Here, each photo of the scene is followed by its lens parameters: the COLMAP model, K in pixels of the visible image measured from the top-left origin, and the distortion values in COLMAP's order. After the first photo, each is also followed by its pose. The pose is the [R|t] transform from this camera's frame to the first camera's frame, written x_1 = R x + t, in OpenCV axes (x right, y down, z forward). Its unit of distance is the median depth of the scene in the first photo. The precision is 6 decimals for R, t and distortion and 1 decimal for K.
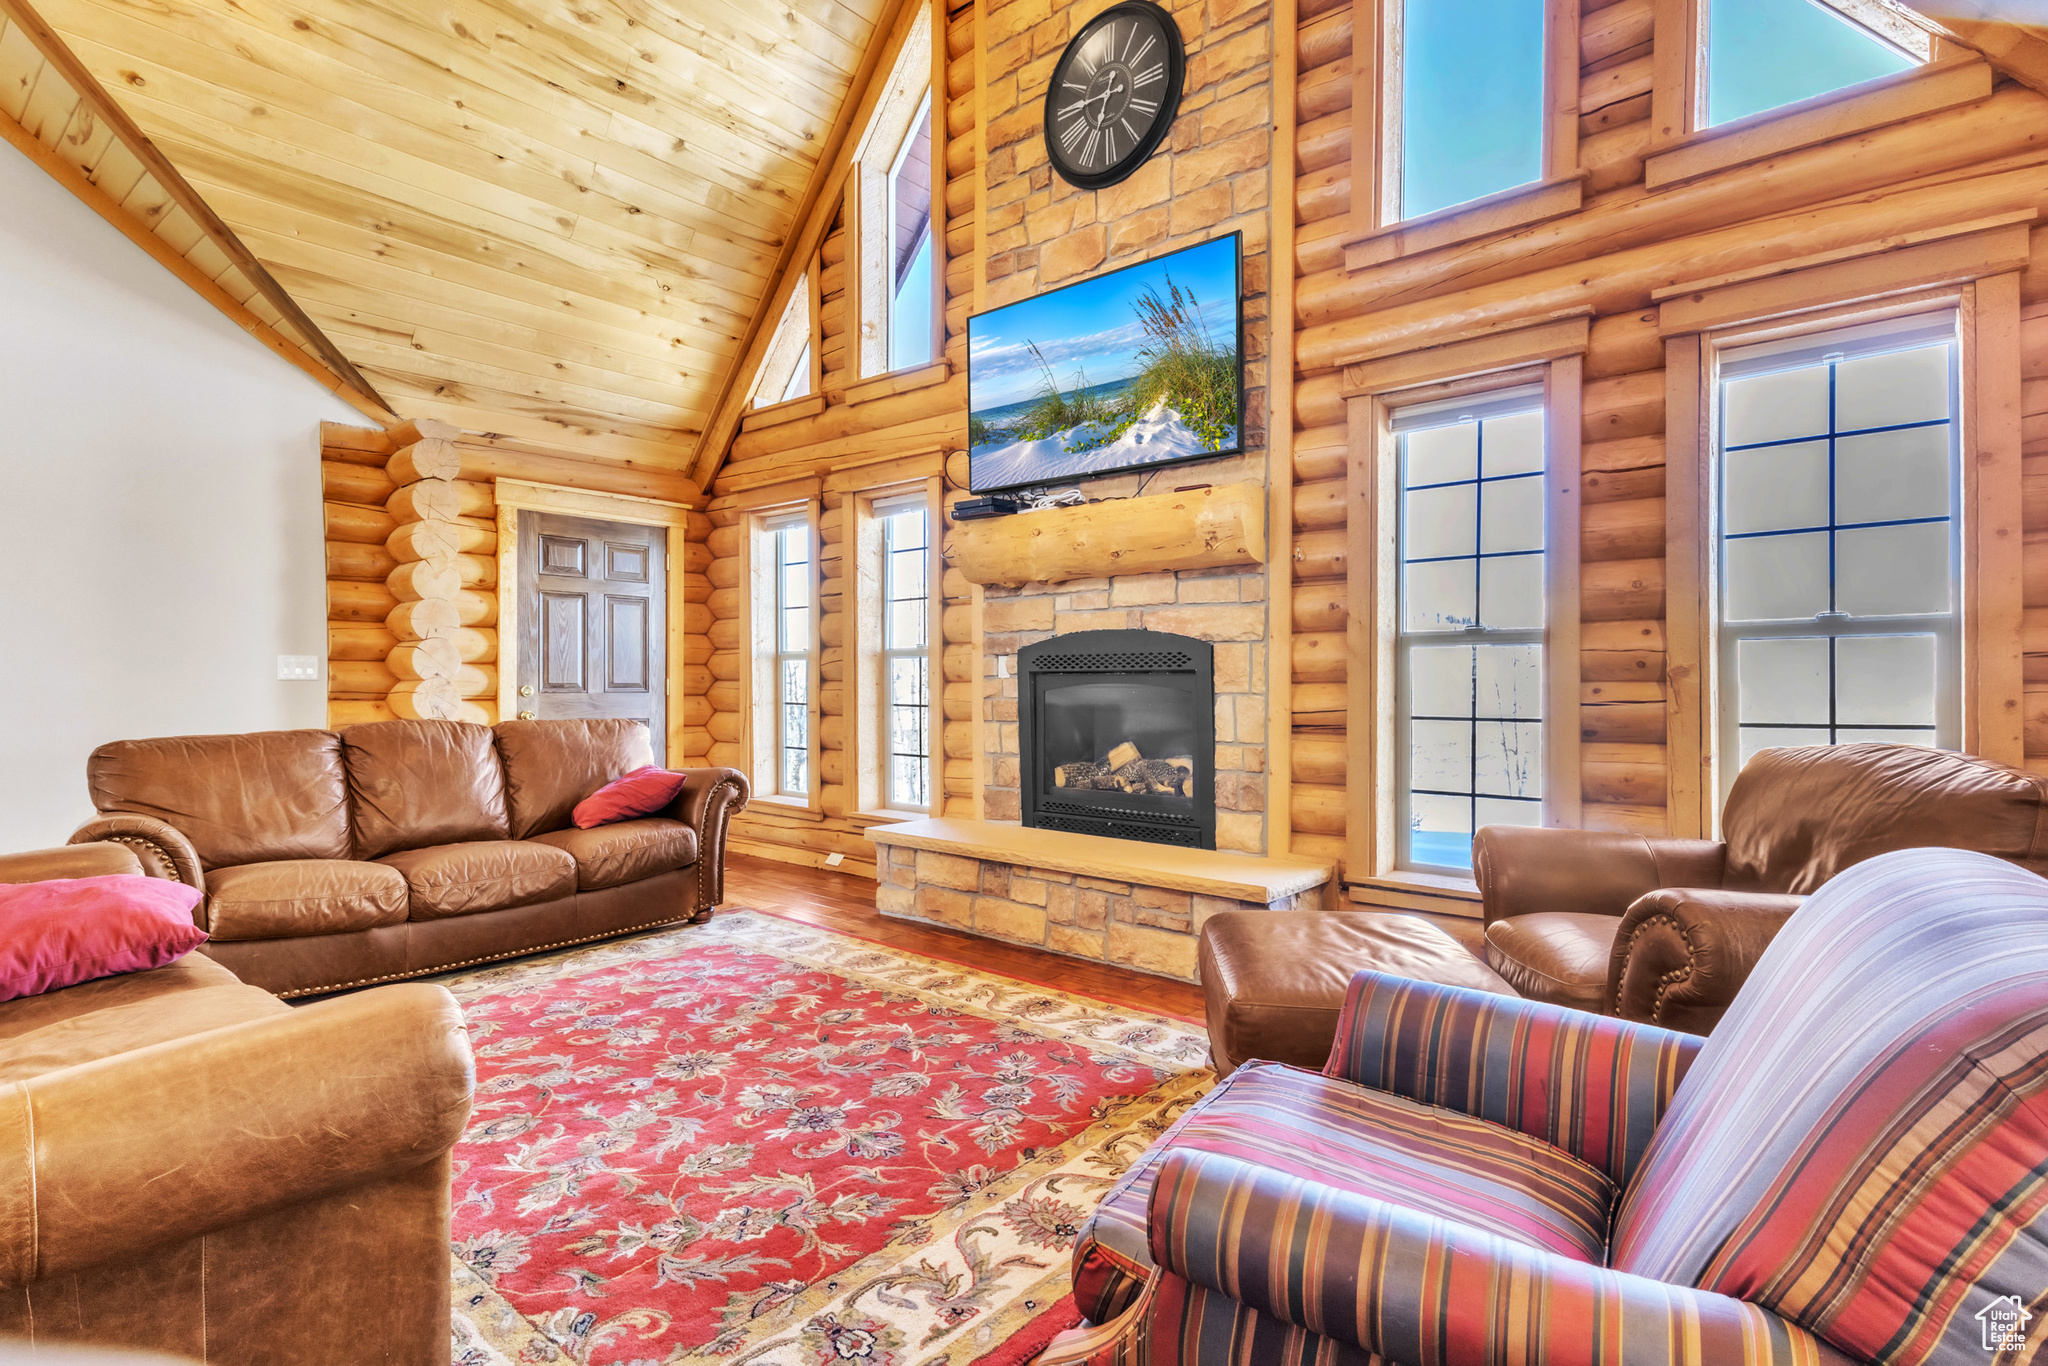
lens RADIAL K [[1001.2, 0, 1029.9], [0, 1001.2, 702.8], [0, 0, 1]] dist [0.009439, -0.000863]
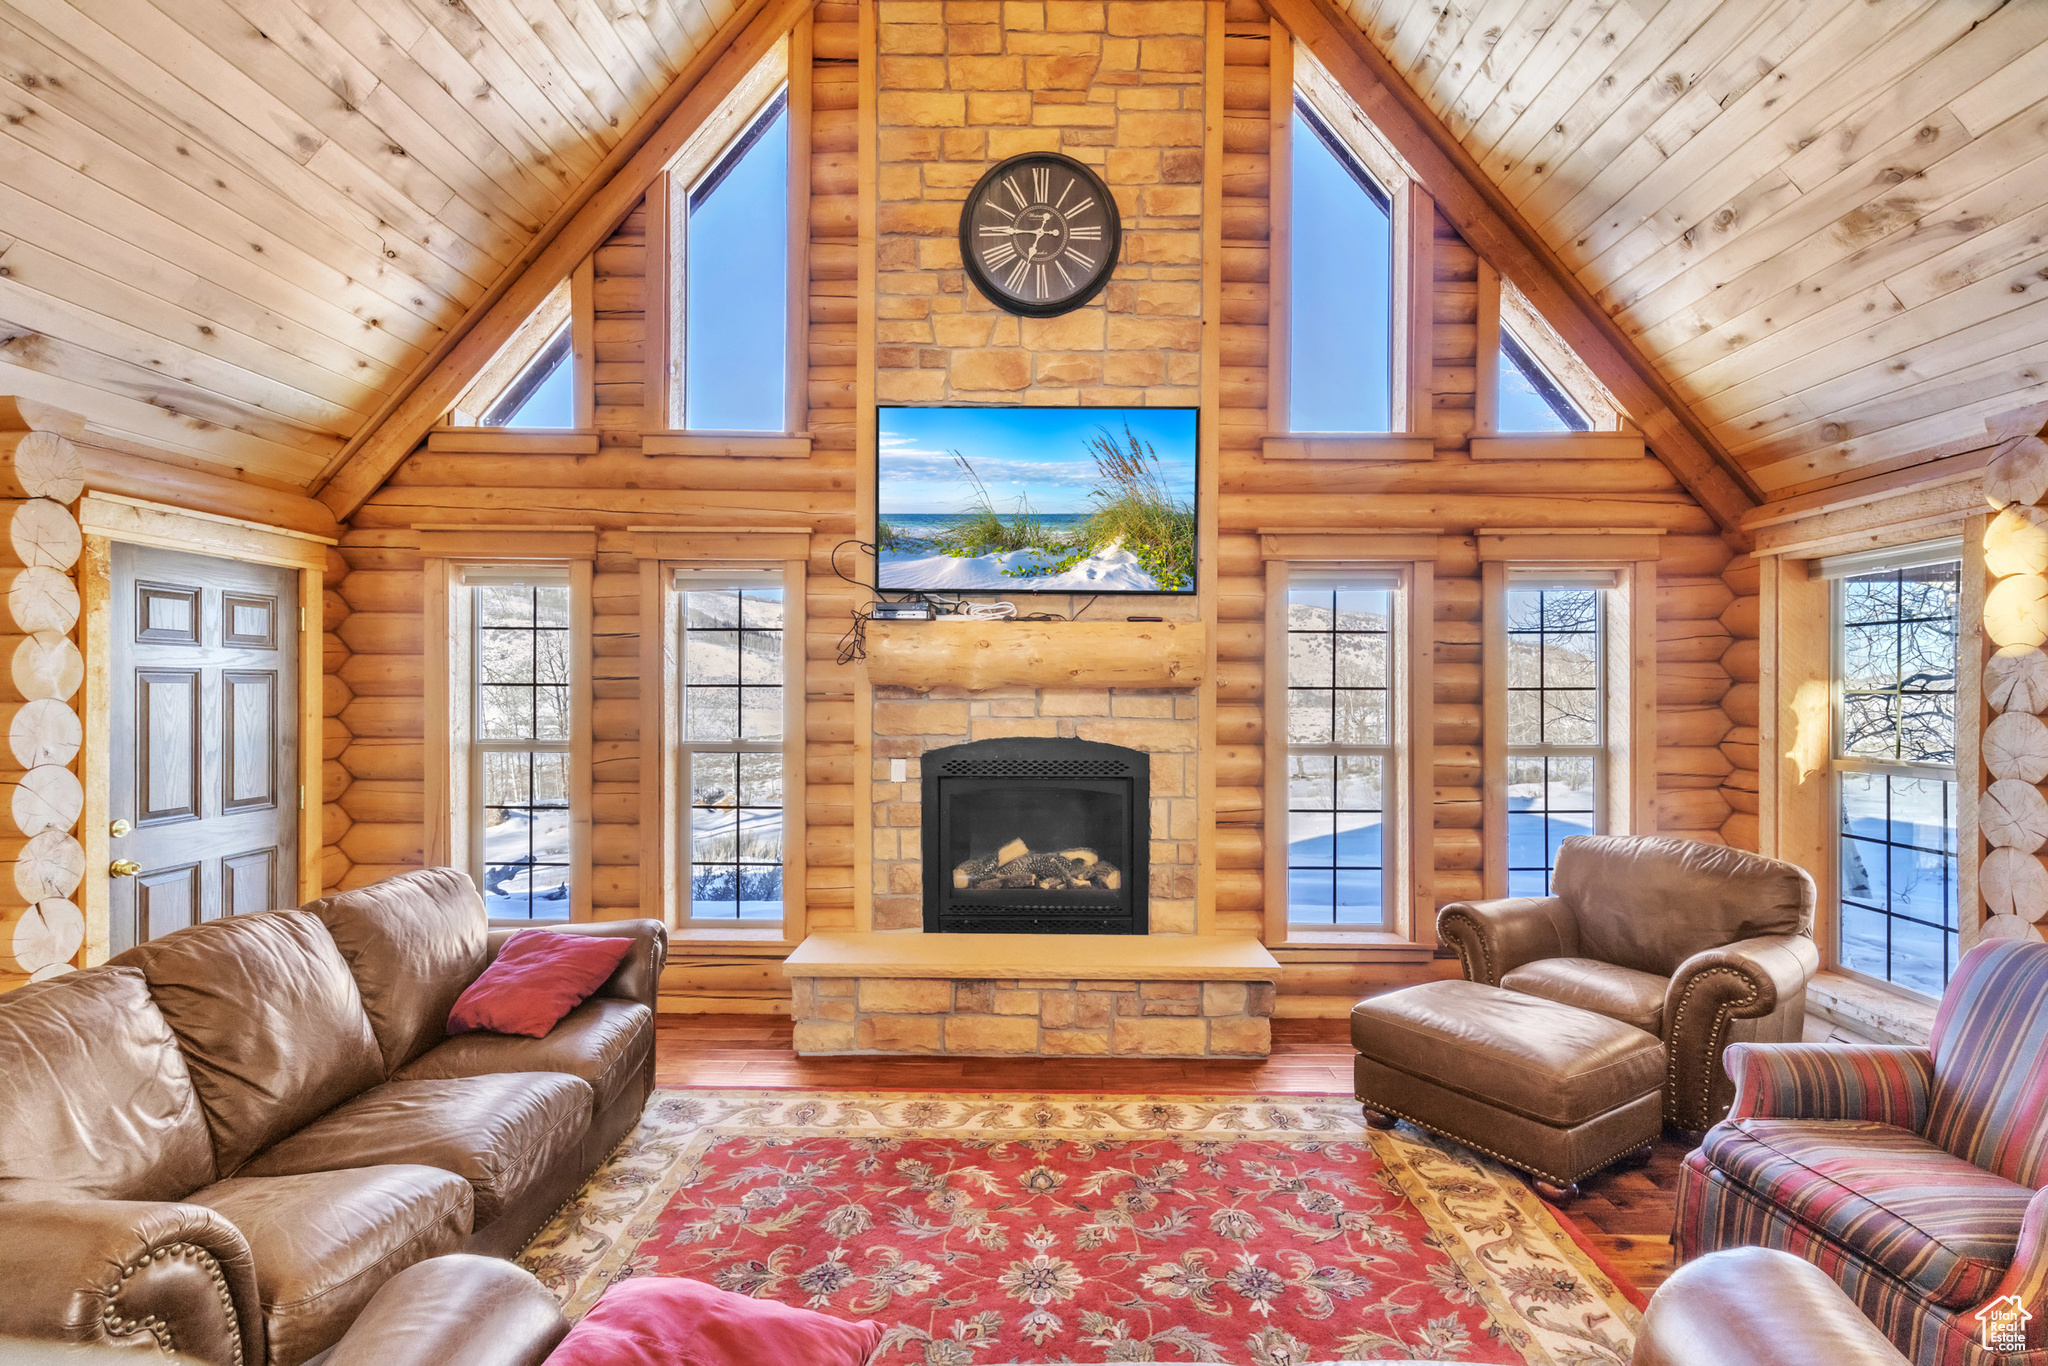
lens RADIAL K [[1011.1, 0, 1027.7], [0, 1011.1, 704.3], [0, 0, 1]] dist [0.027537, -0.012593]
pose [[0.772804, -0.009669, 0.634571, -0.635348], [0.009789, 0.999947, 0.003315, -0.117200], [-0.634570, 0.003650, 0.772857, 0.190646]]
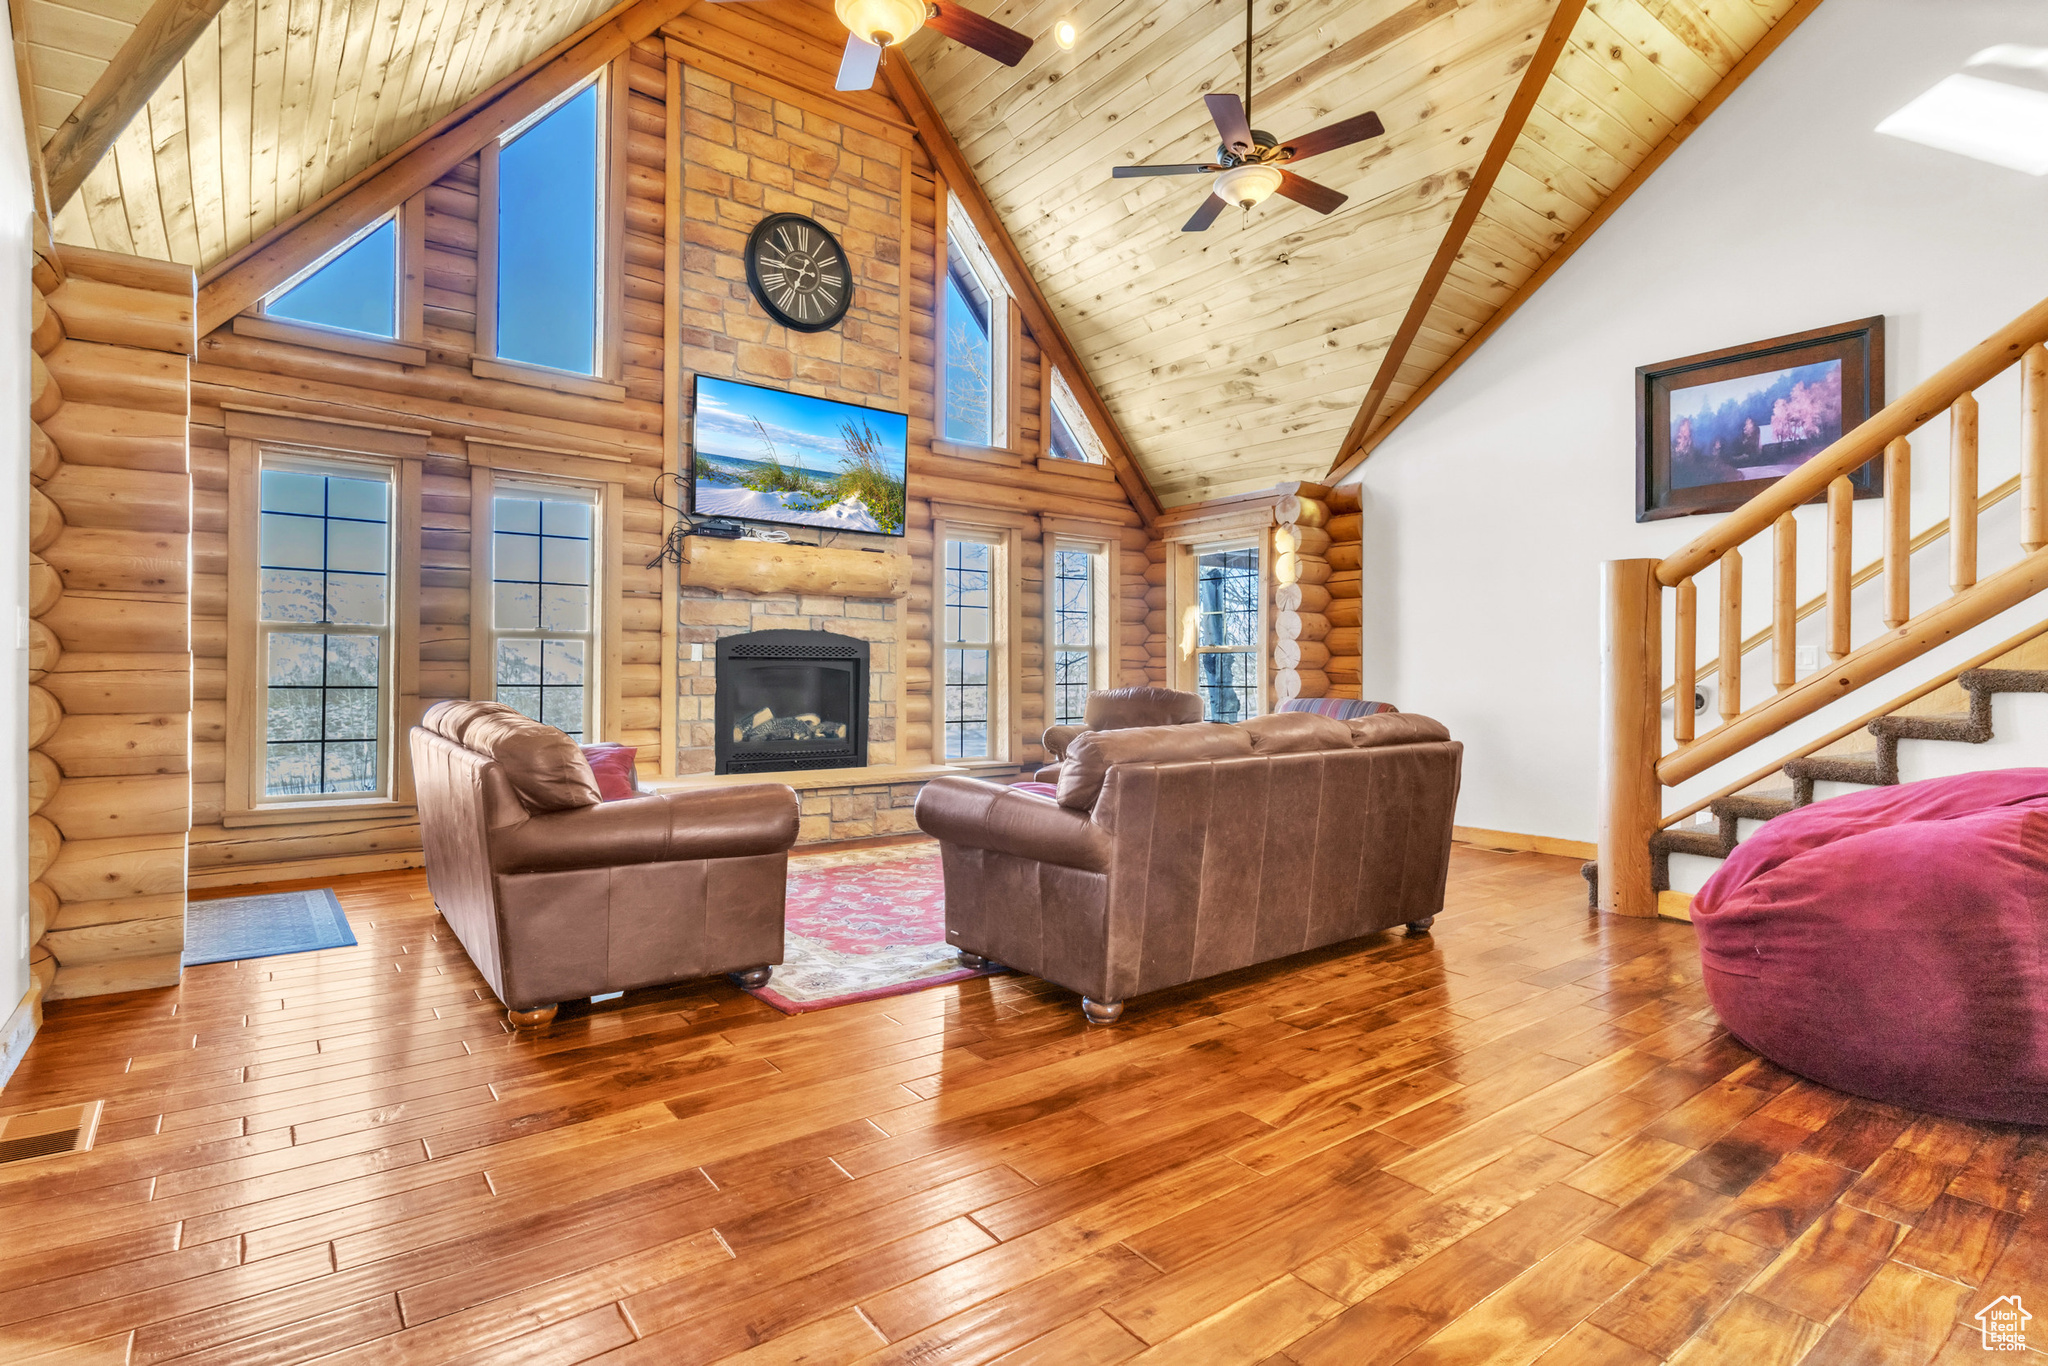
lens RADIAL K [[1031.6, 0, 1031.4], [0, 1031.6, 681.9], [0, 0, 1]] dist [0.027997, -0.000192]
pose [[0.215525, -0.008103, 0.976465, -1.404874], [0.011690, 0.999915, 0.005718, -0.000600], [-0.976428, 0.010182, 0.215602, 0.351279]]
